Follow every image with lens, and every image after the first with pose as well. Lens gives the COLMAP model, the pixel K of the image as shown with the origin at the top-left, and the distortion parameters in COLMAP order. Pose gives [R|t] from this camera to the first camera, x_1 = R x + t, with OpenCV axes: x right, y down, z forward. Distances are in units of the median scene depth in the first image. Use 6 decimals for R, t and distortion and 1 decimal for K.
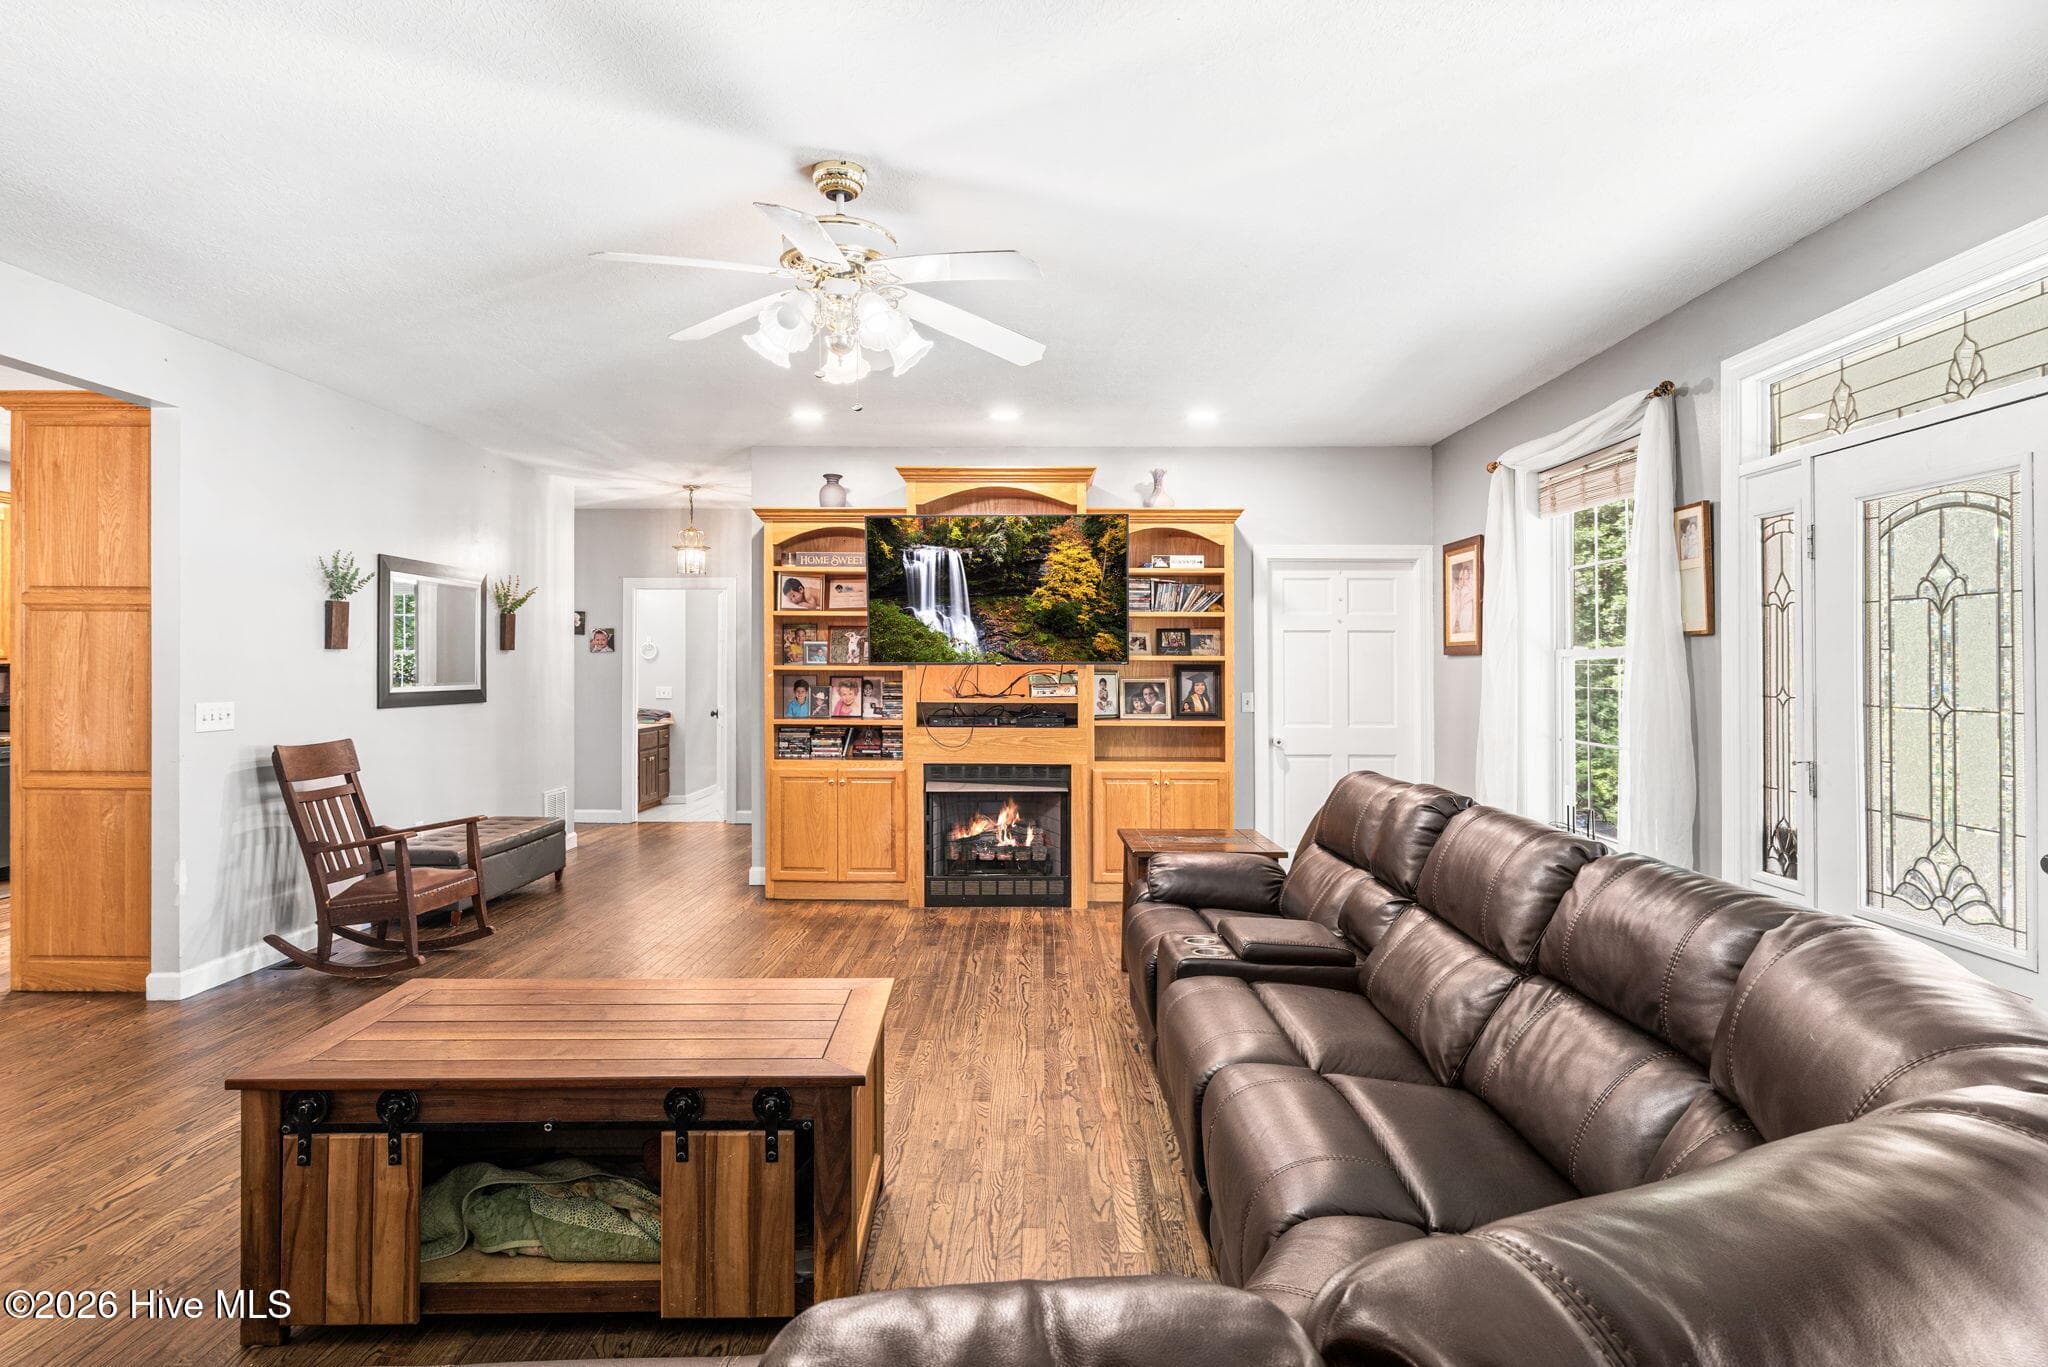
lens RADIAL K [[1099.4, 0, 1024.0], [0, 1099.4, 683.5], [0, 0, 1]] dist [-0.001003, 0.000374]
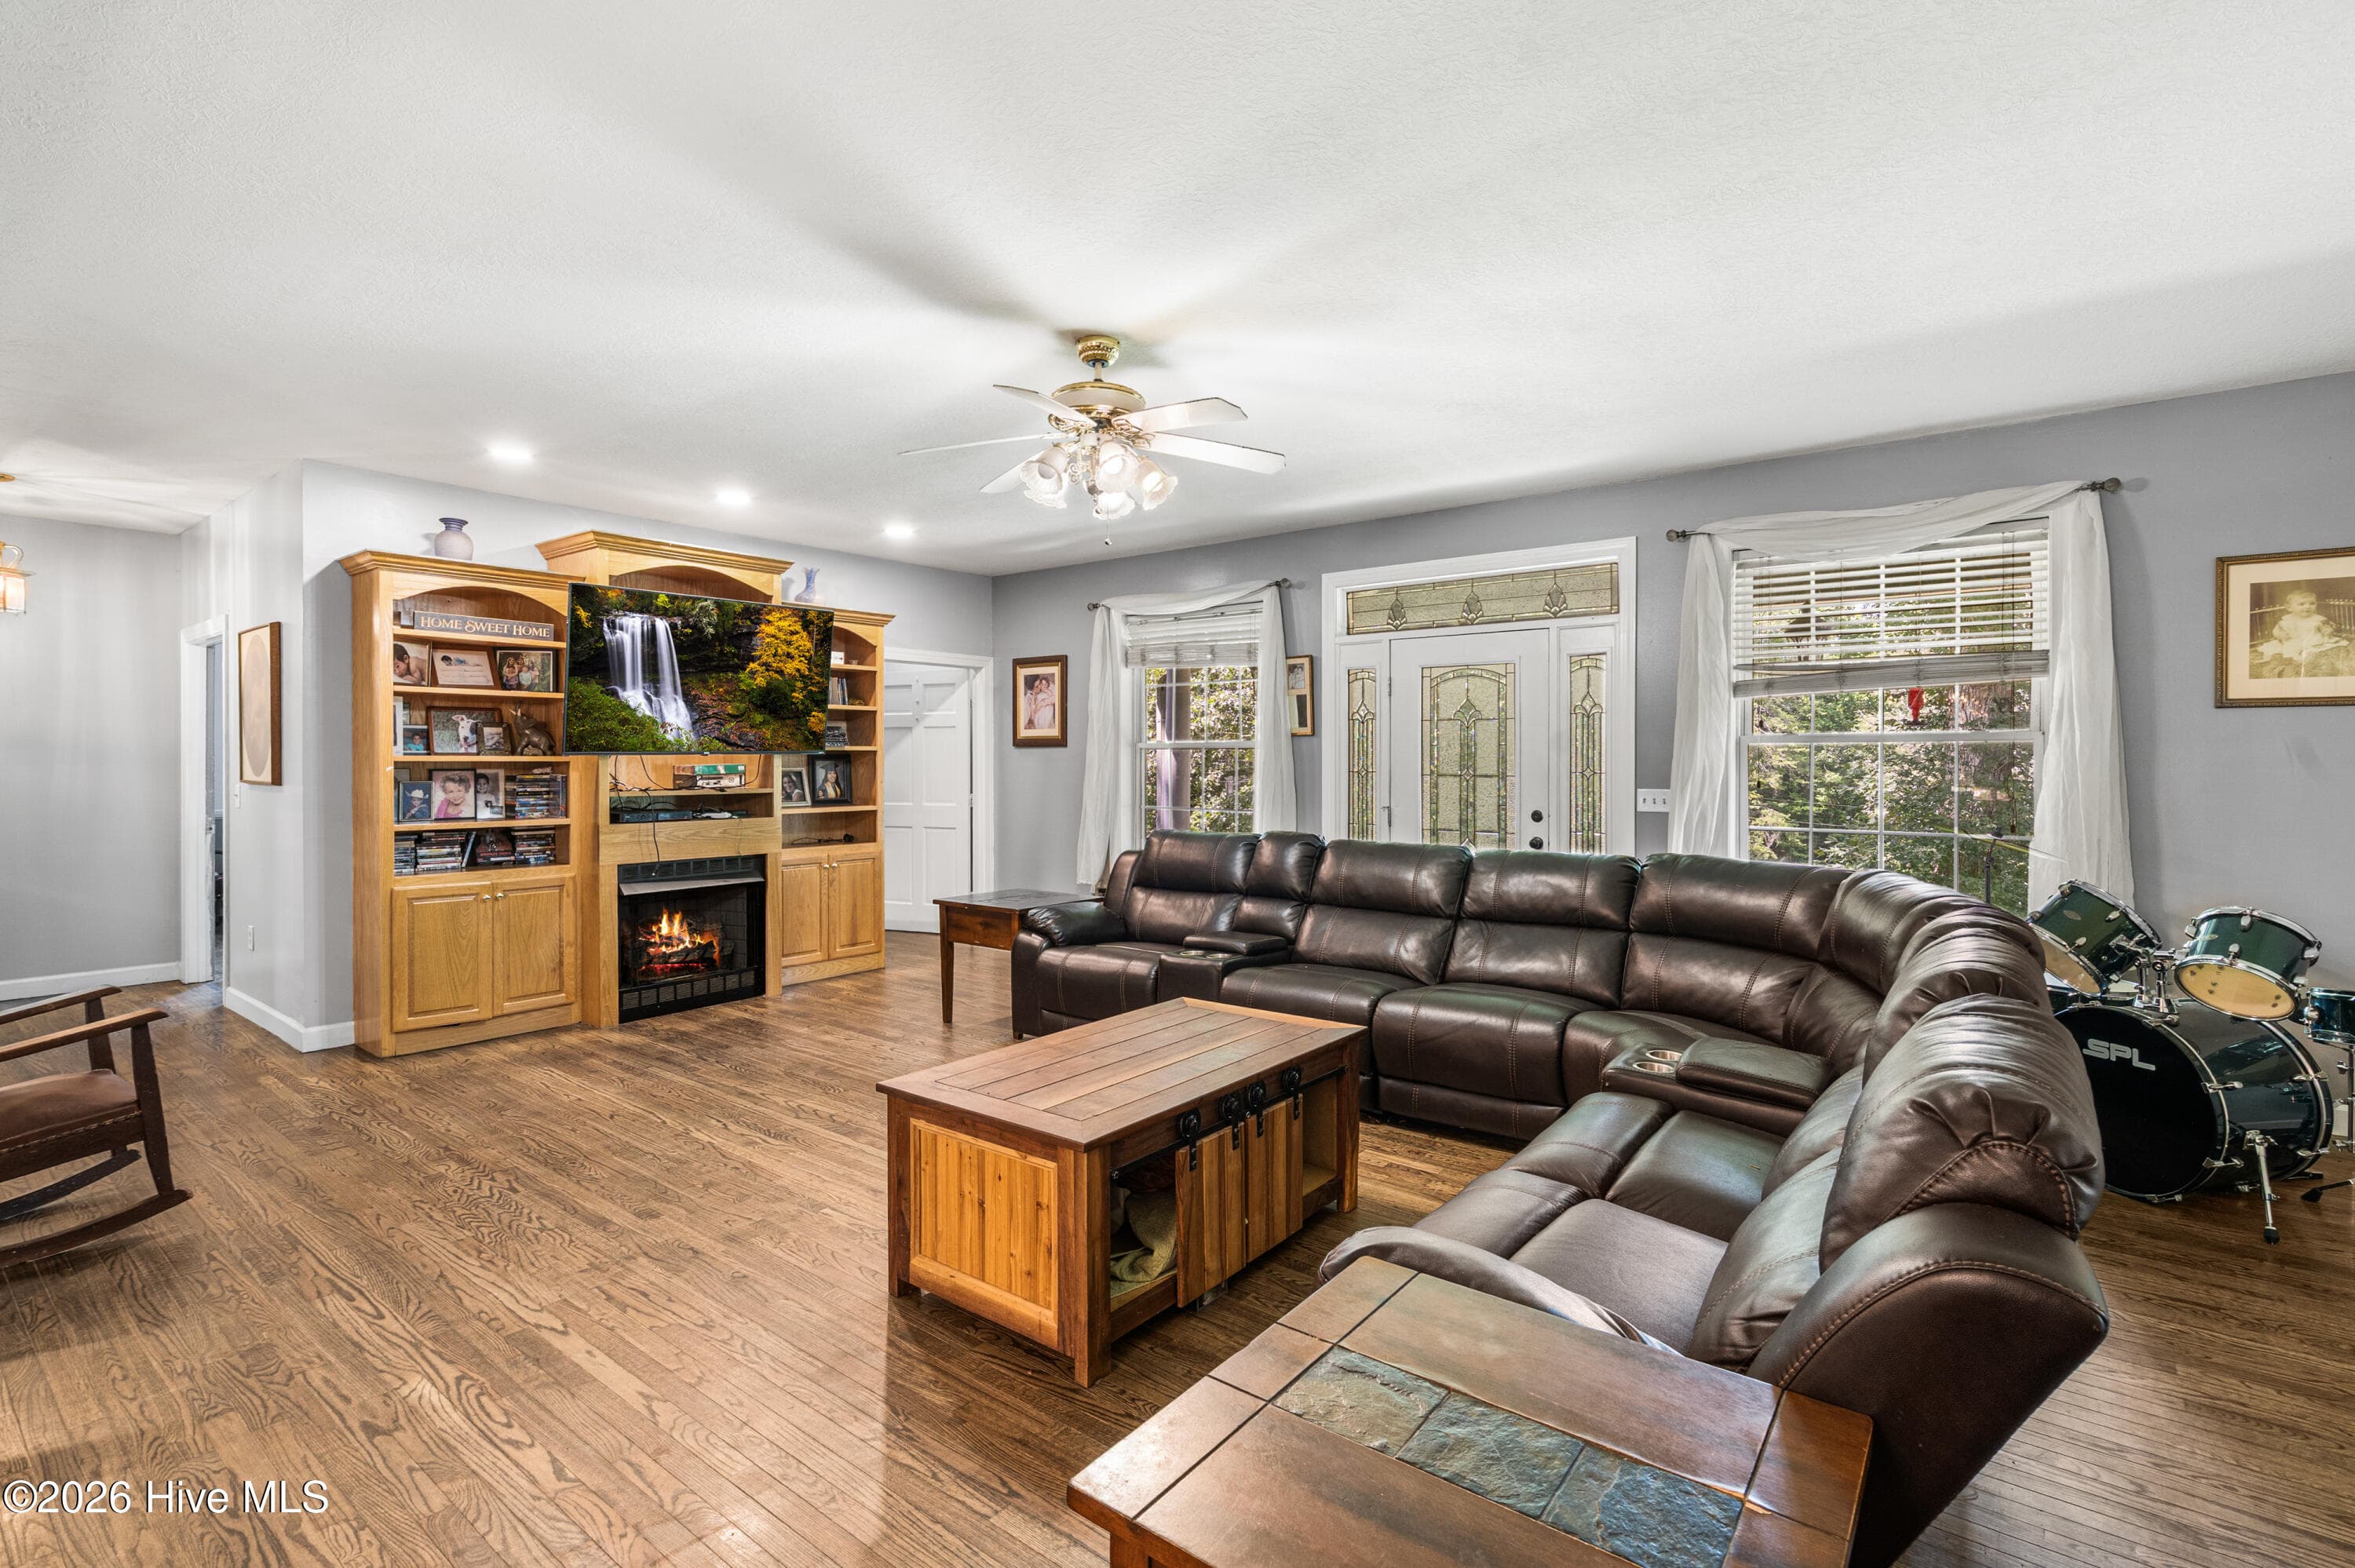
lens RADIAL K [[1089.1, 0, 1177.5], [0, 1089.1, 784.0], [0, 0, 1]] dist [0.000722, 0.000947]
pose [[0.607897, -0.022372, 0.793701, -0.509502], [0.015336, 0.999747, 0.016434, -0.000515], [-0.793868, 0.002182, 0.608087, 0.094931]]
